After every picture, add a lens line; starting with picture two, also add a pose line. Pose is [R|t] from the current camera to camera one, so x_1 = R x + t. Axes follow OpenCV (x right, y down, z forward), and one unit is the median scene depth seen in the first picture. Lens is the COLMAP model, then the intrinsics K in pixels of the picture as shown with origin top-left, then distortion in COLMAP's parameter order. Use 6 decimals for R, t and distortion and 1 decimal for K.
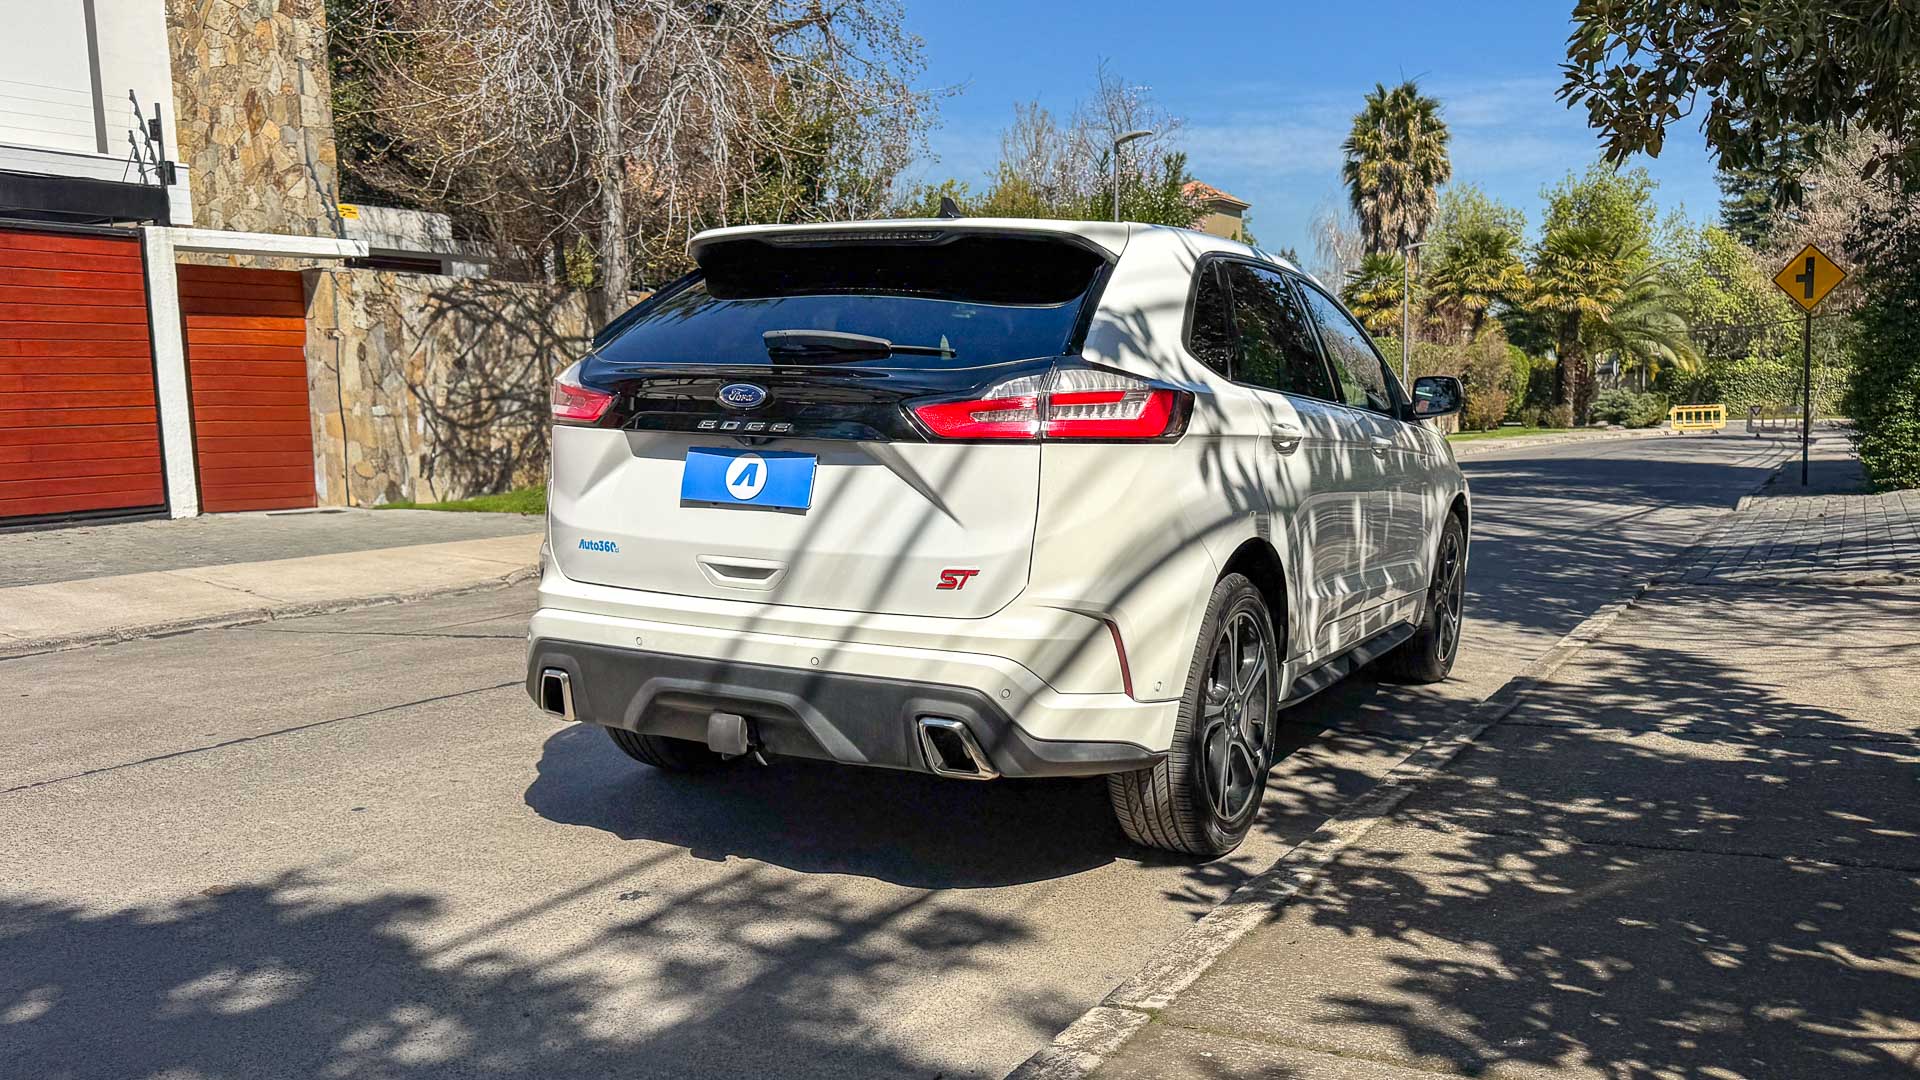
lens RADIAL K [[1412.0, 0, 1001.0], [0, 1412.0, 543.0], [0, 0, 1]] dist [0.052875, -0.075640]
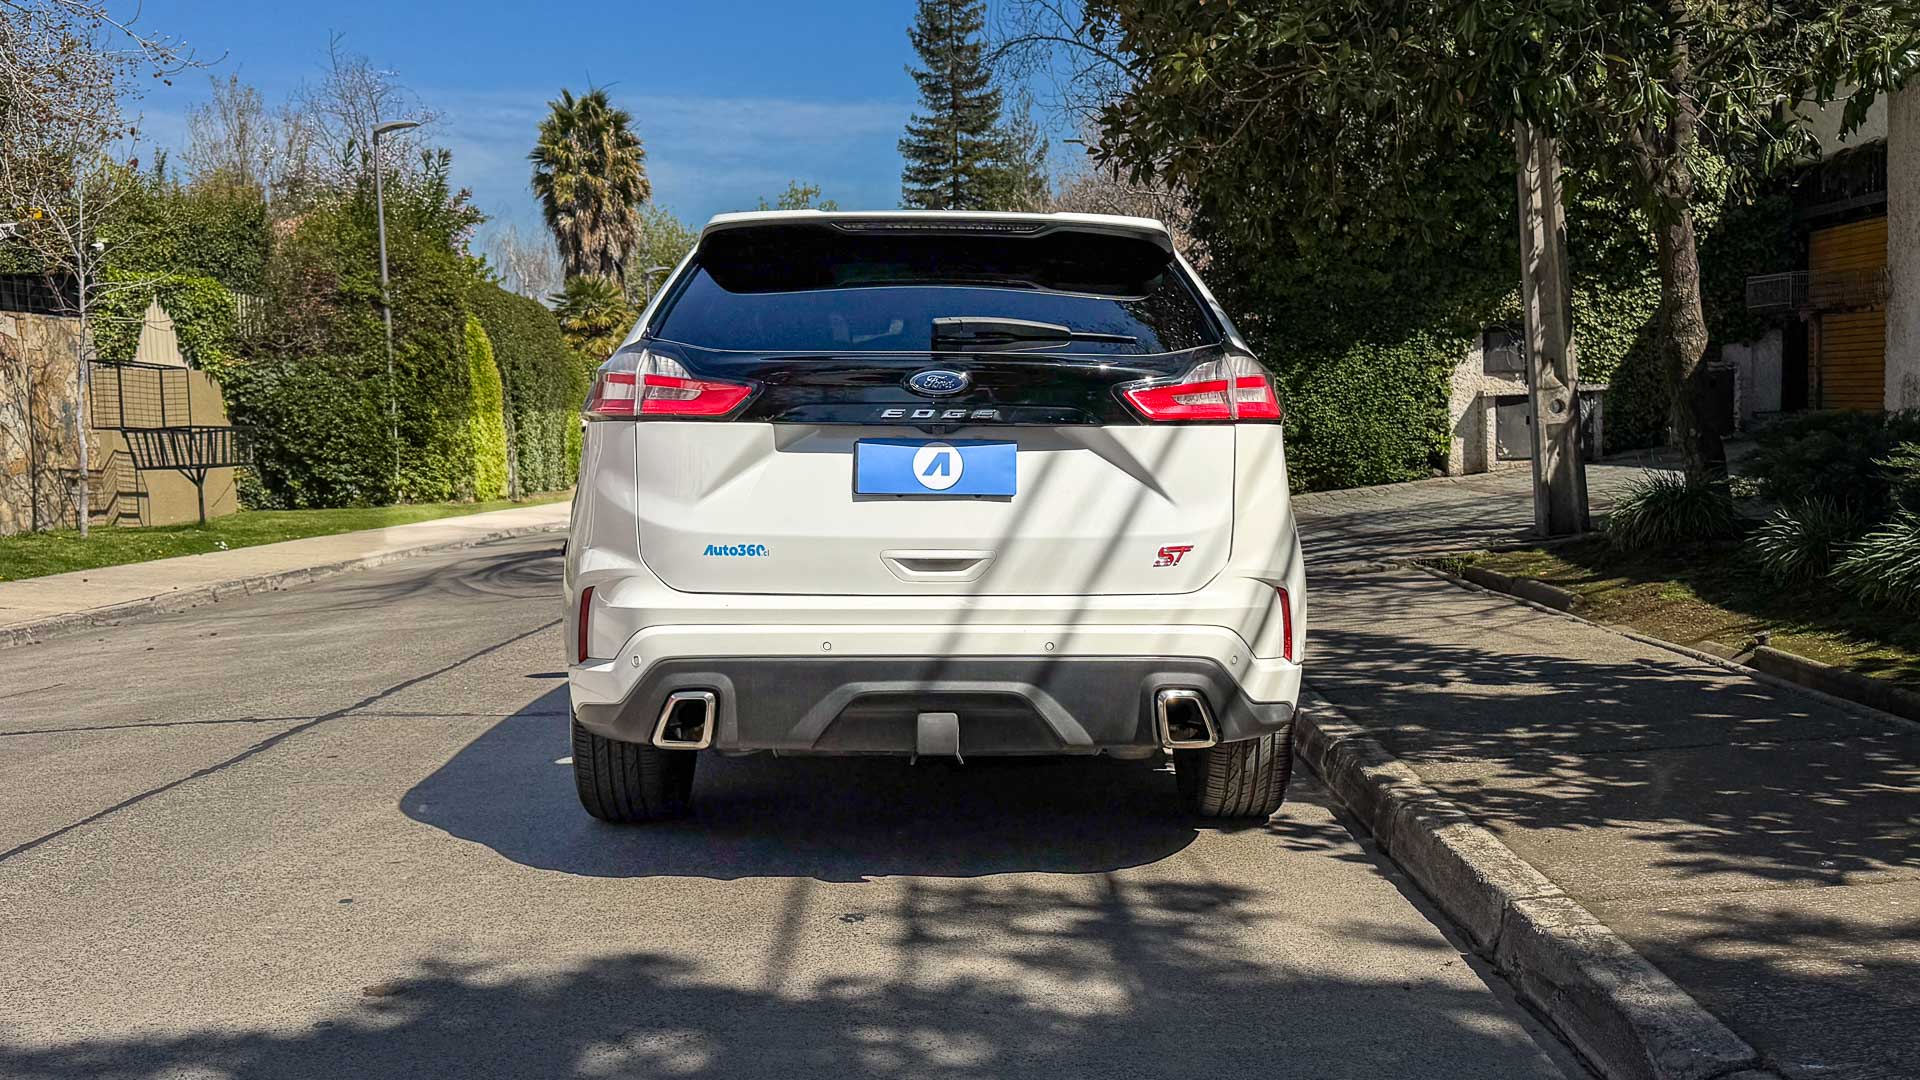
lens RADIAL K [[1560.3, 0, 960.0], [0, 1560.3, 540.0], [0, 0, 1]] dist [0.053724, -0.007095]
pose [[0.902962, -0.047081, 0.427134, -0.647527], [0.061627, 0.997893, -0.020287, 0.027095], [-0.425279, 0.044642, 0.903960, 0.028878]]
